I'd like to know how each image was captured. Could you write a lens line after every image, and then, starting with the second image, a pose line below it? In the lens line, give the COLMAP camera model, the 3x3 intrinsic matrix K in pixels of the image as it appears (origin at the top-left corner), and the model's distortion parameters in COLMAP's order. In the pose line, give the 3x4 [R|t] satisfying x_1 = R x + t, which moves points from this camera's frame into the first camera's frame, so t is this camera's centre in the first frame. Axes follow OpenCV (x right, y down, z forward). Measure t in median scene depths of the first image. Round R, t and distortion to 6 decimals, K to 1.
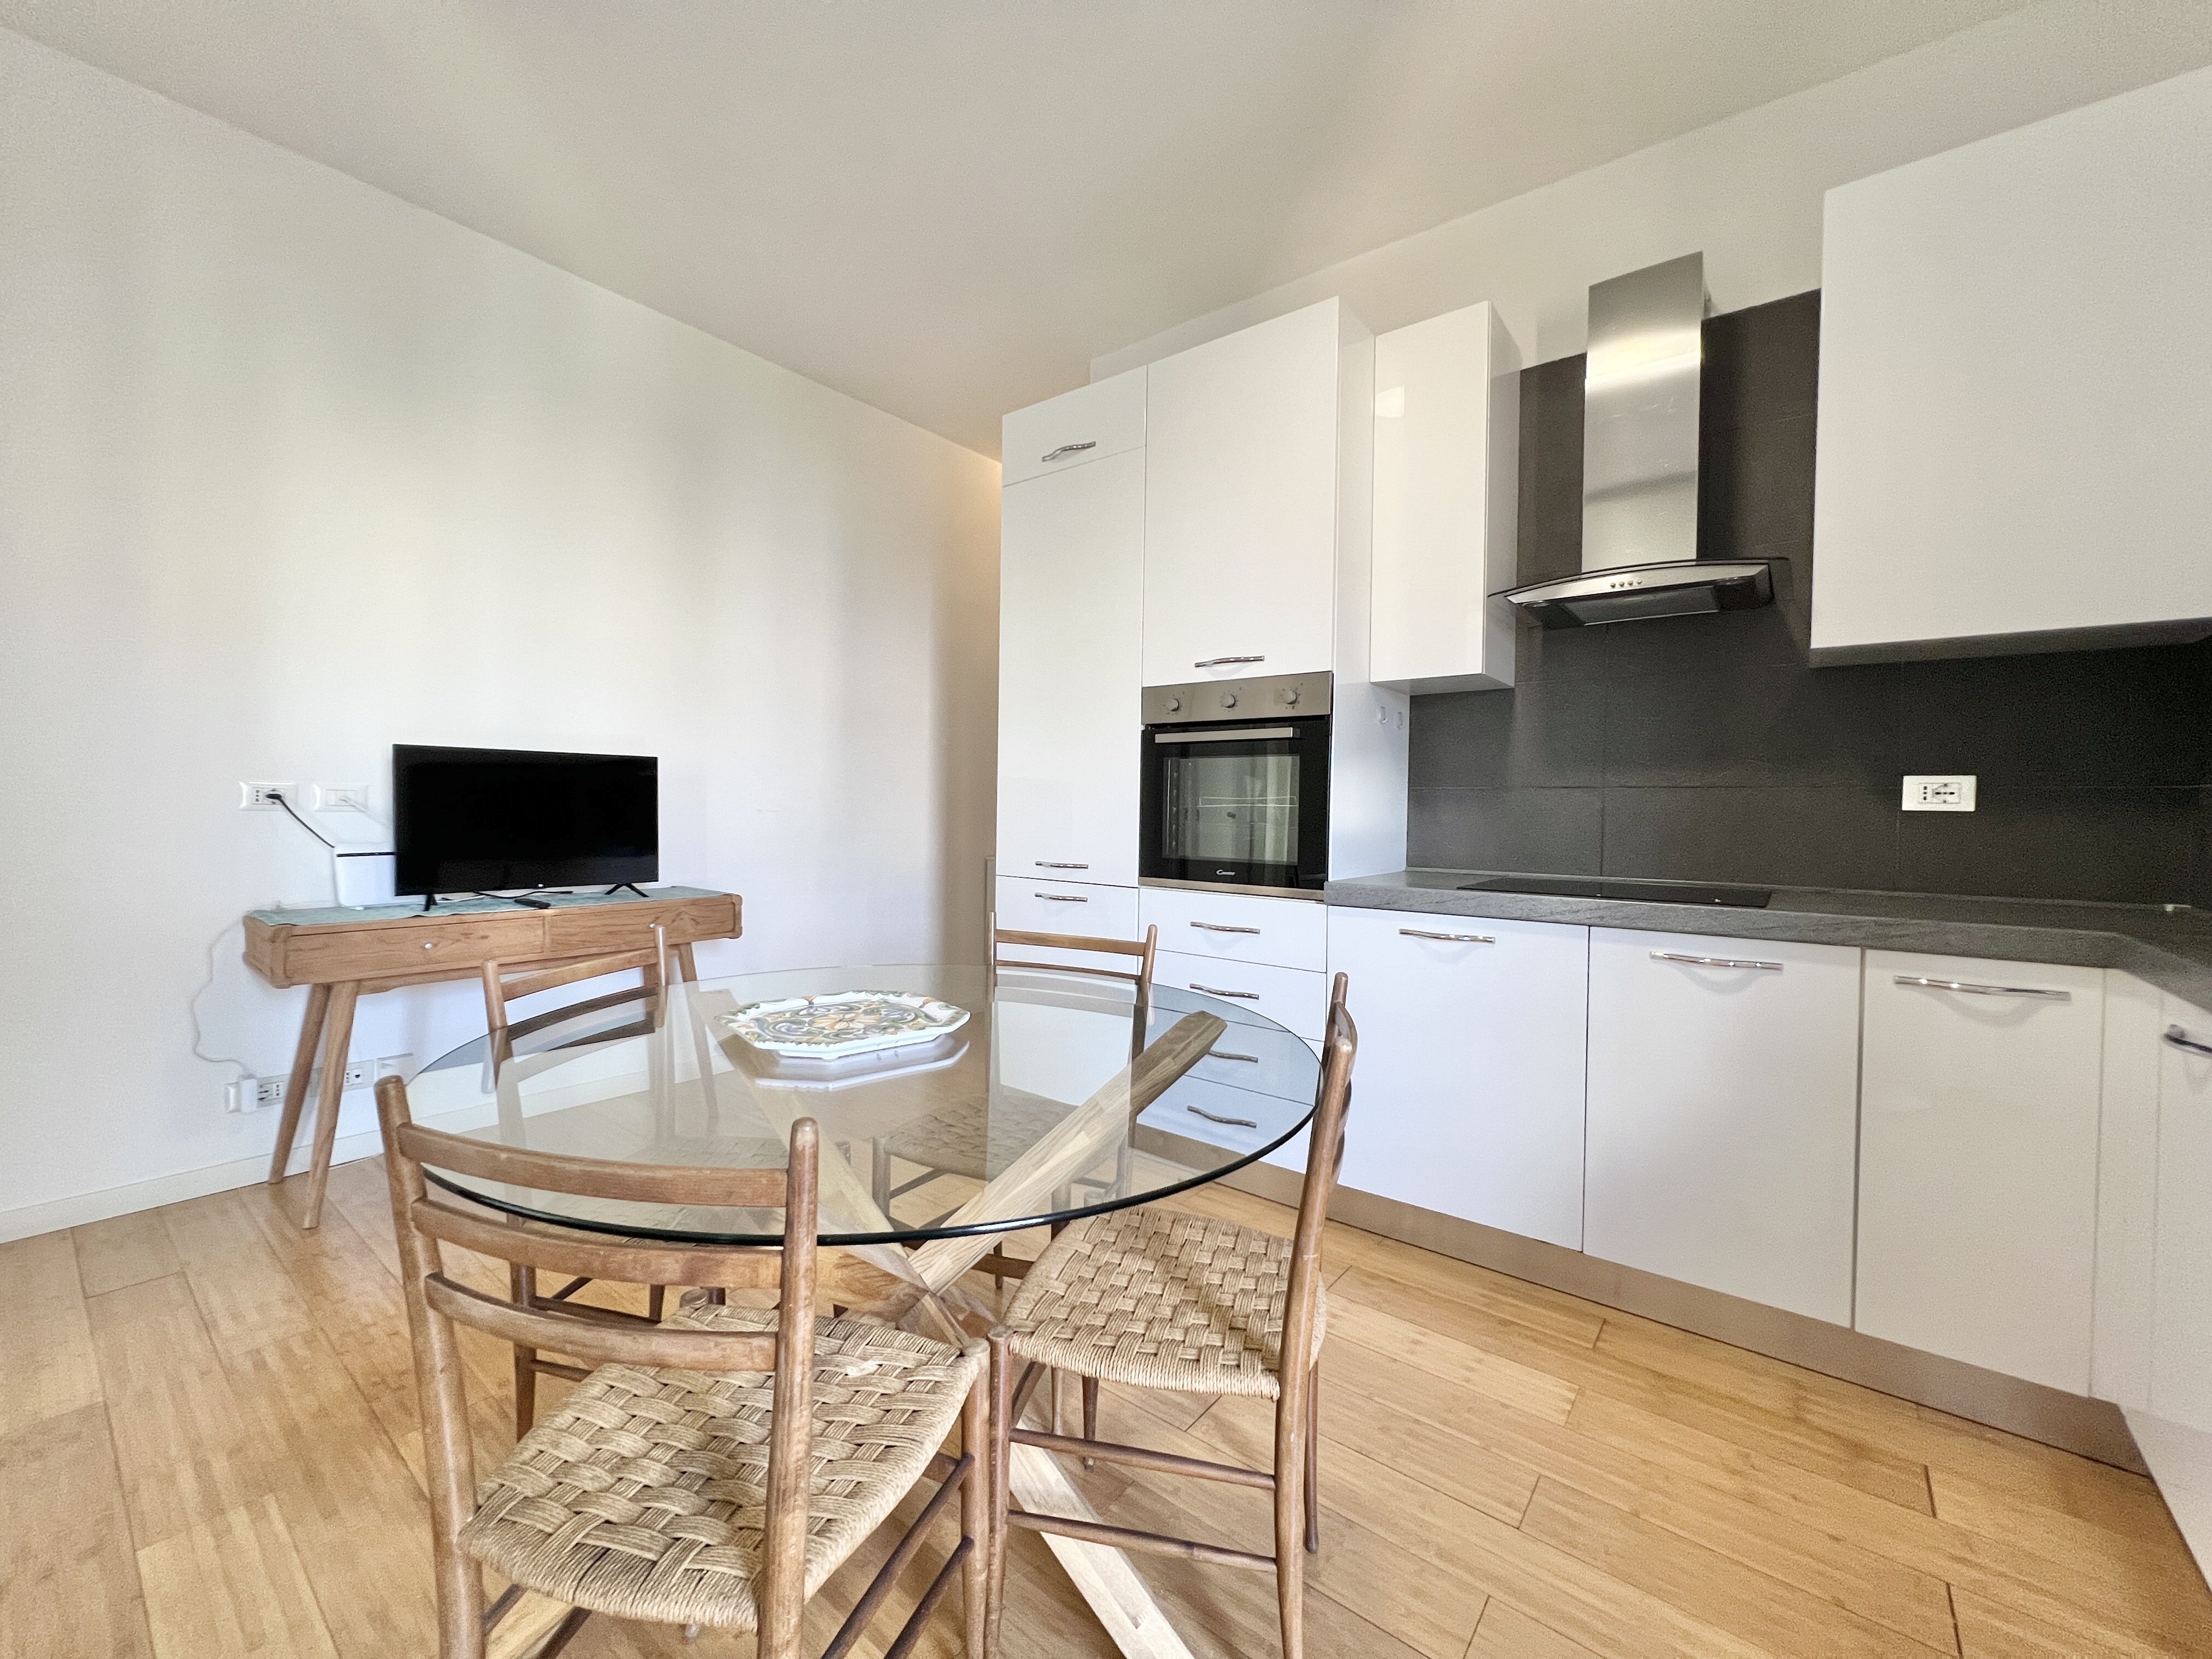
lens RADIAL K [[884.8, 0, 1099.8], [0, 884.8, 824.4], [0, 0, 1]] dist [-0.000159, 0.000022]
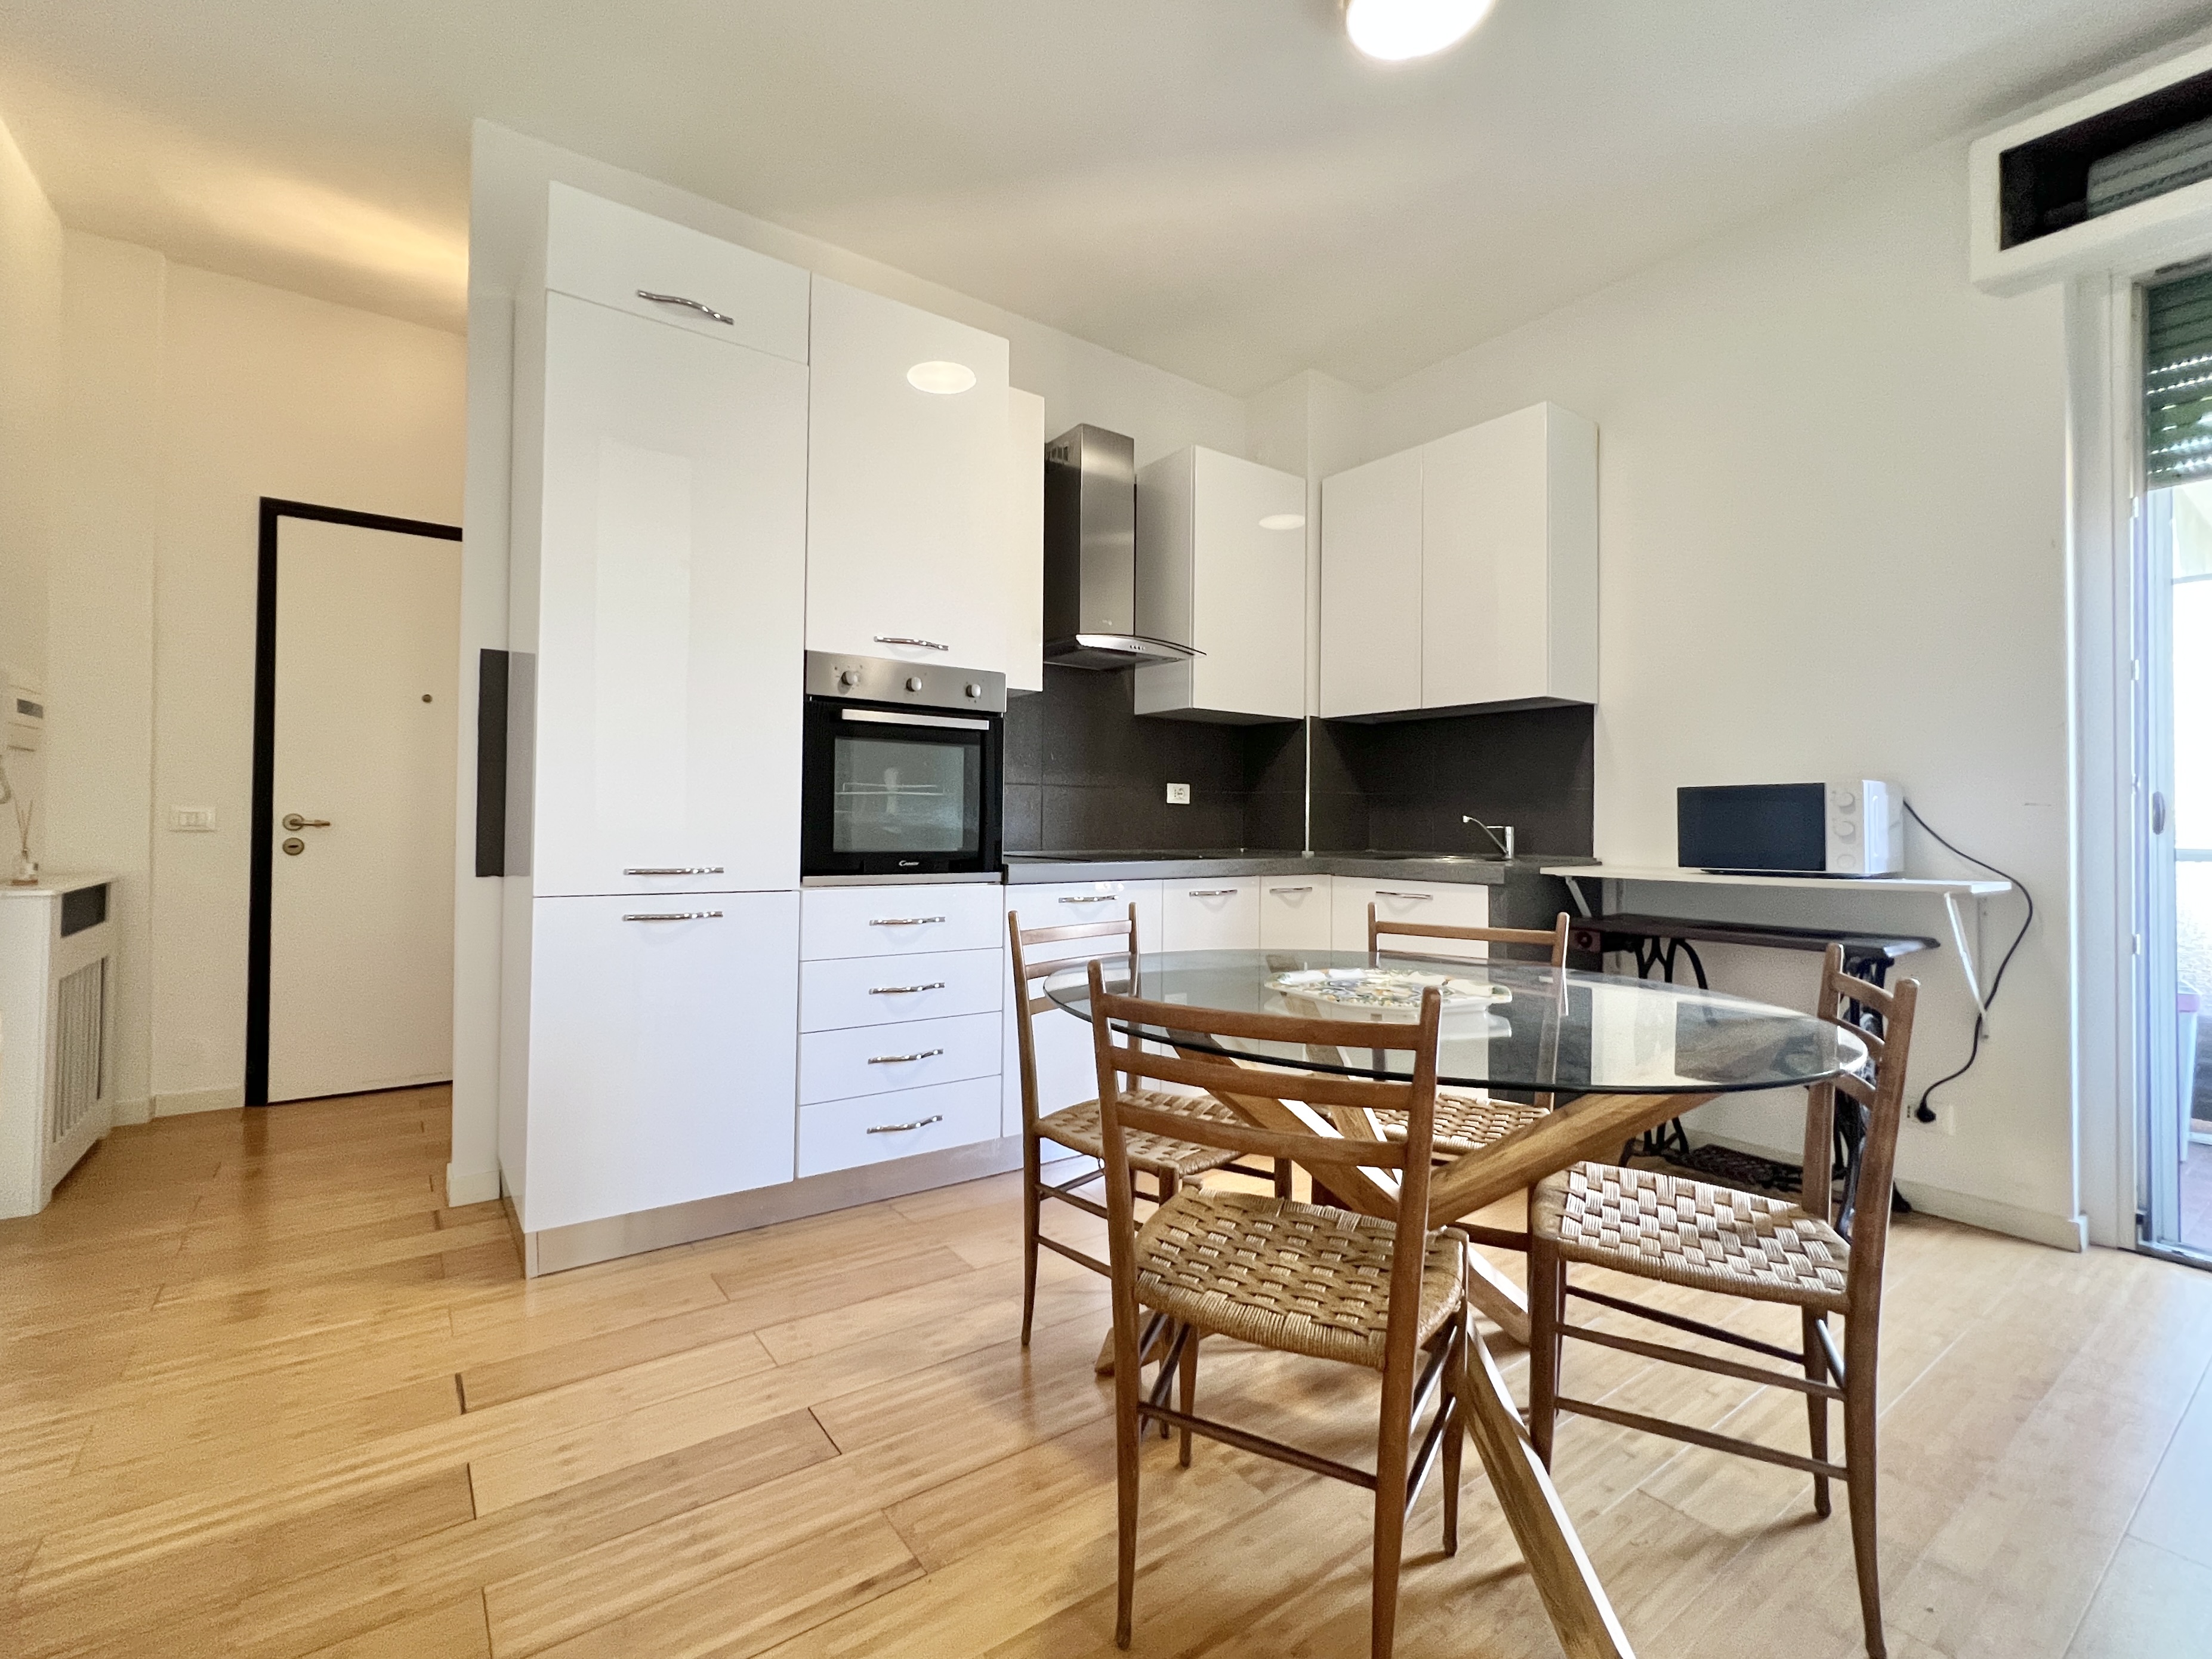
lens RADIAL K [[959.9, 0, 1033.6], [0, 959.9, 806.7], [0, 0, 1]] dist [-0.001186, -0.000091]
pose [[0.298107, 0.004048, 0.954524, -0.850534], [0.009669, 0.999927, -0.007260, 0.002421], [-0.954483, 0.011394, 0.298046, 0.591658]]
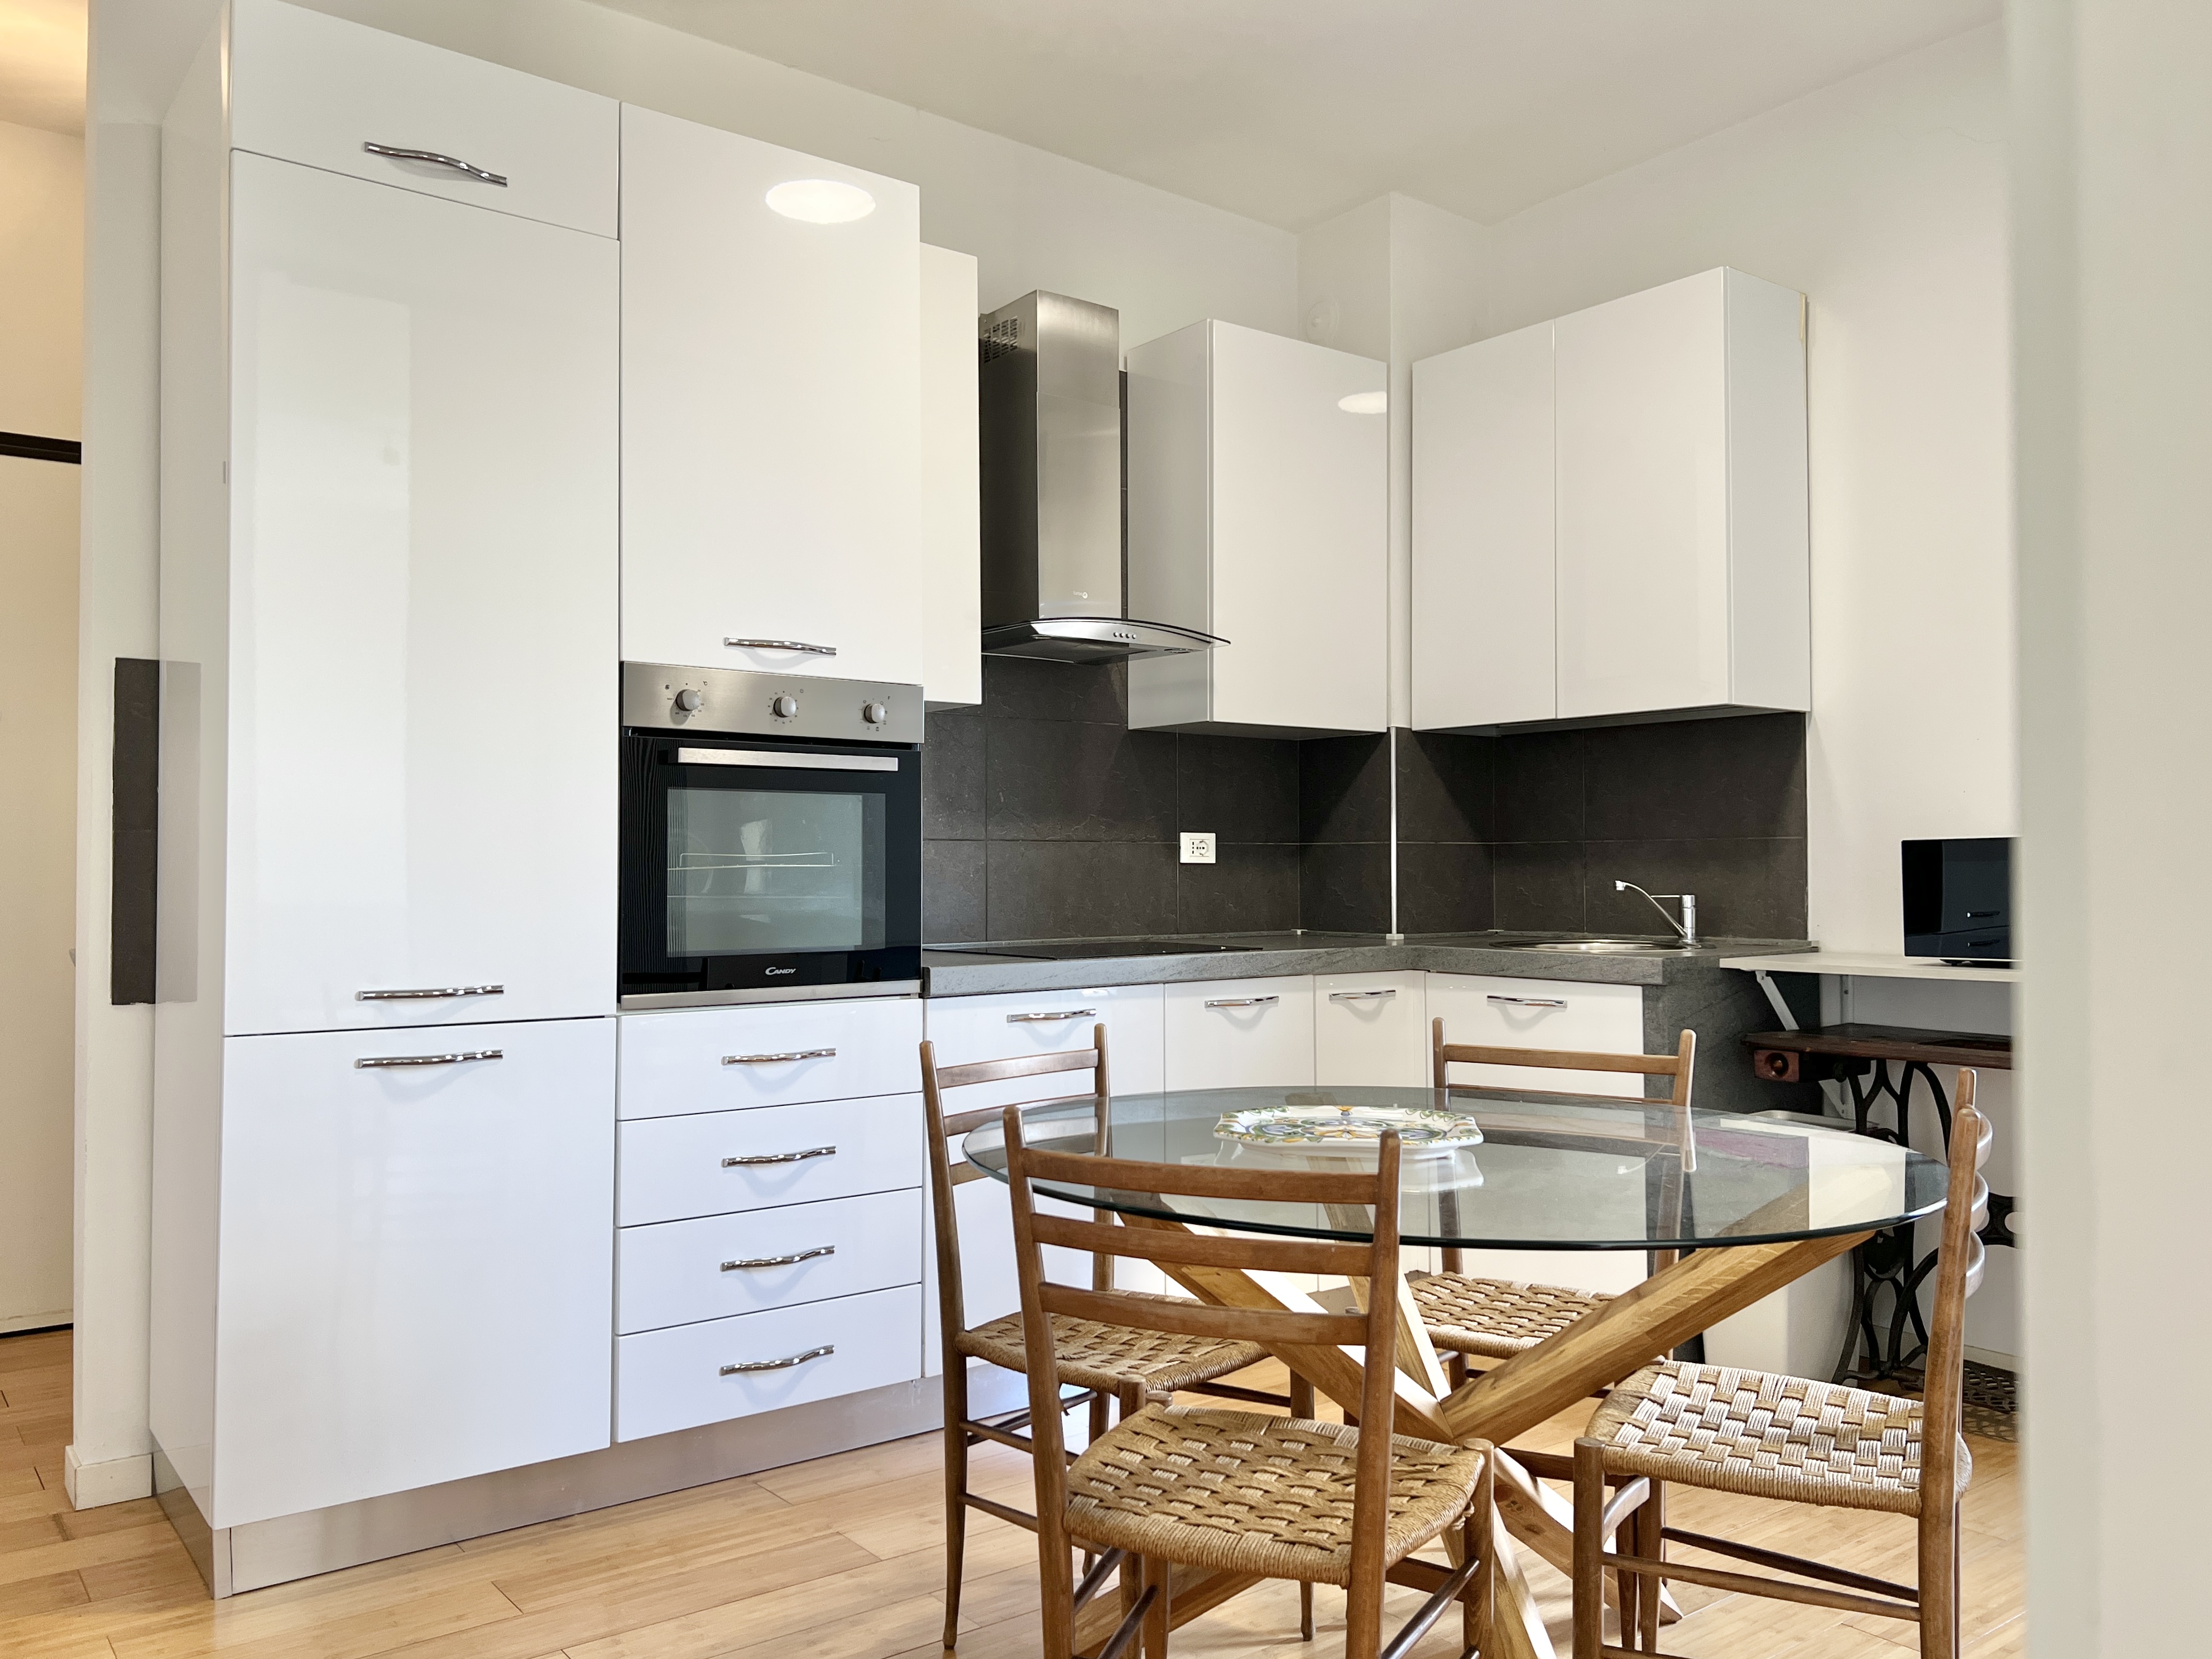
lens RADIAL K [[1687.8, 0, 1098.9], [0, 1687.8, 830.0], [0, 0, 1]] dist [0.048756, -0.041796]
pose [[0.243219, 0.006088, 0.969952, -1.054324], [0.023159, 0.999659, -0.012082, -0.029676], [-0.969695, 0.025402, 0.242995, 0.495464]]
